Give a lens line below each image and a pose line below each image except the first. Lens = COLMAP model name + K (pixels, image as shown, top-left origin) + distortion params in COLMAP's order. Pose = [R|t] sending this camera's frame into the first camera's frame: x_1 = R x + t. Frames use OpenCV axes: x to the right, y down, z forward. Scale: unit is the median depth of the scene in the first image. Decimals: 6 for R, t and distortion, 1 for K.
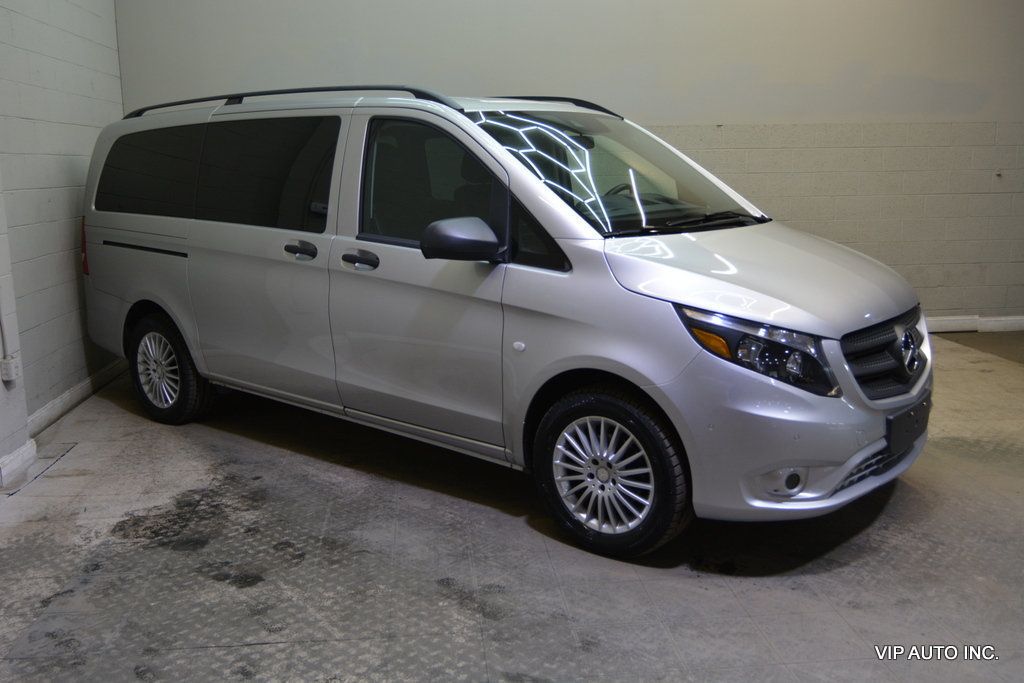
lens RADIAL K [[938.9, 0, 512.0], [0, 938.9, 341.5], [0, 0, 1]] dist [-0.005728, -0.008230]
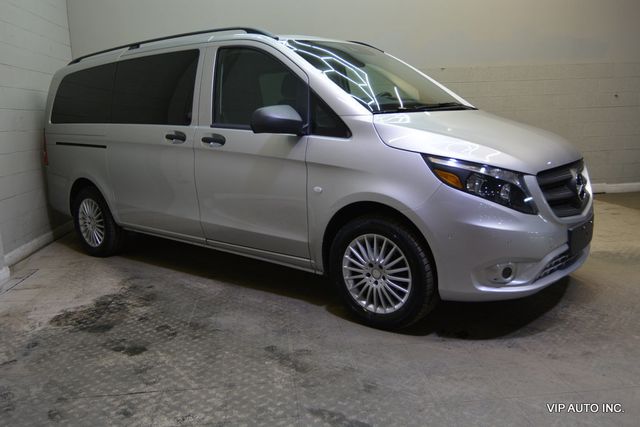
lens RADIAL K [[542.9, 0, 320.0], [0, 542.9, 213.5], [0, 0, 1]] dist [-0.007769, -0.000668]
pose [[0.999684, -0.024929, -0.003297, 0.013027], [0.024884, 0.999608, -0.012863, 0.054571], [0.003616, 0.012777, 0.999912, 0.140957]]
